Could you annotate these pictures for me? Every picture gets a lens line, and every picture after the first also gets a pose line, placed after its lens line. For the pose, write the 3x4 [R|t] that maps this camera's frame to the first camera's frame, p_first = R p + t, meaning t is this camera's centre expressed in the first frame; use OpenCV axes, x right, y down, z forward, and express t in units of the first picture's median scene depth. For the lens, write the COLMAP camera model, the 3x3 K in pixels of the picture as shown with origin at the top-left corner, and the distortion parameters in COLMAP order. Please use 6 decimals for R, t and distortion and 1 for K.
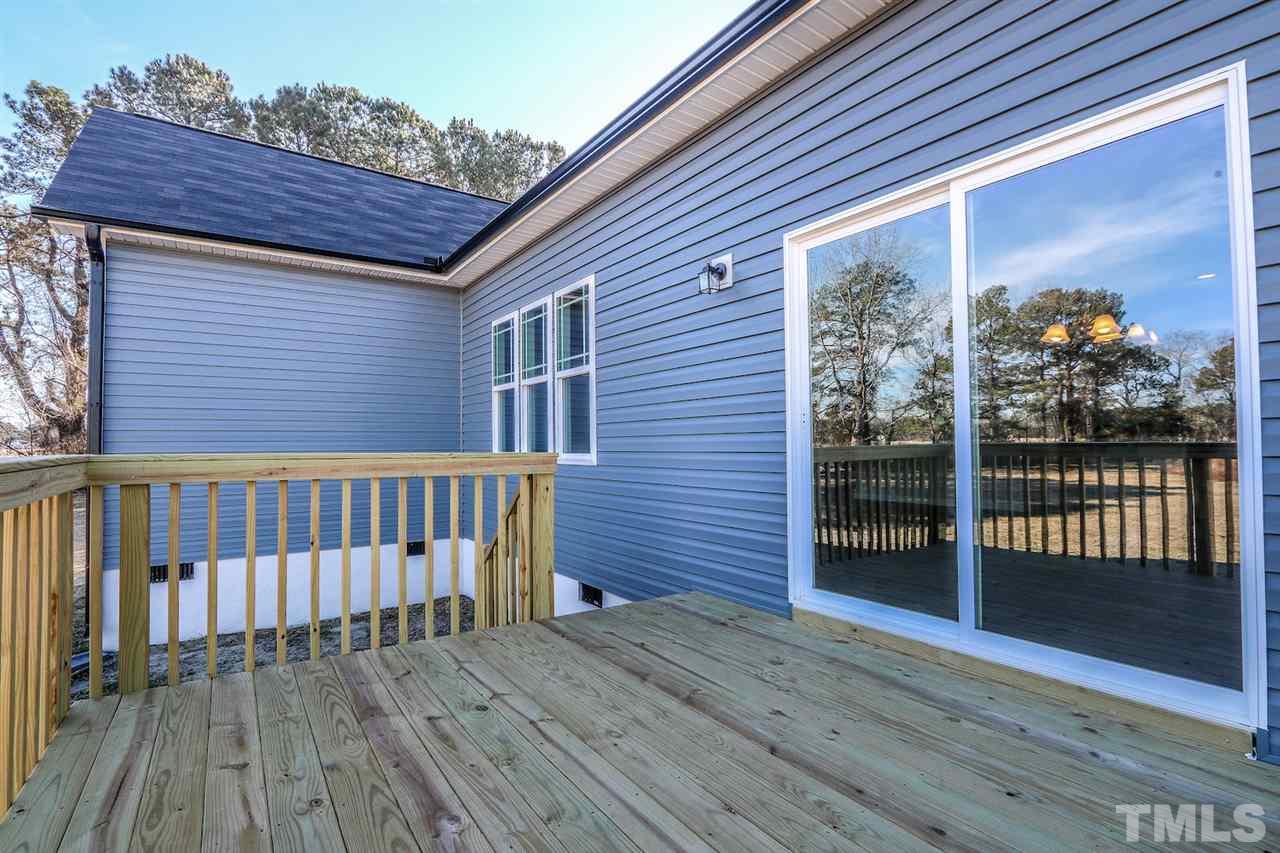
lens RADIAL K [[593.2, 0, 633.7], [0, 593.2, 431.0], [0, 0, 1]] dist [-0.017703, 0.002706]
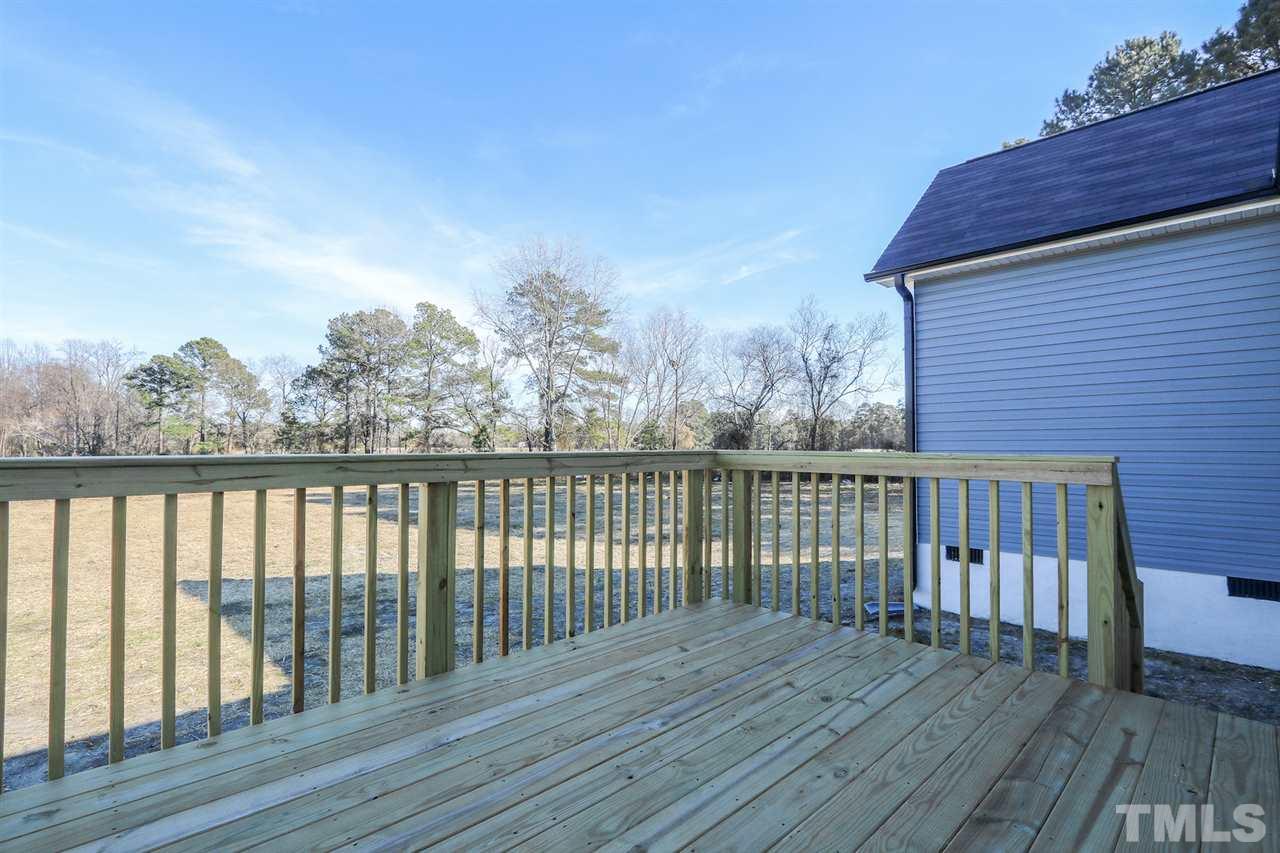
lens RADIAL K [[593.2, 0, 634.8], [0, 593.2, 428.1], [0, 0, 1]] dist [-0.017703, 0.002706]
pose [[0.171509, -0.022595, -0.984923, 0.251512], [0.020822, 0.999597, -0.019306, 0.002259], [0.984962, -0.017197, 0.171911, 0.174982]]
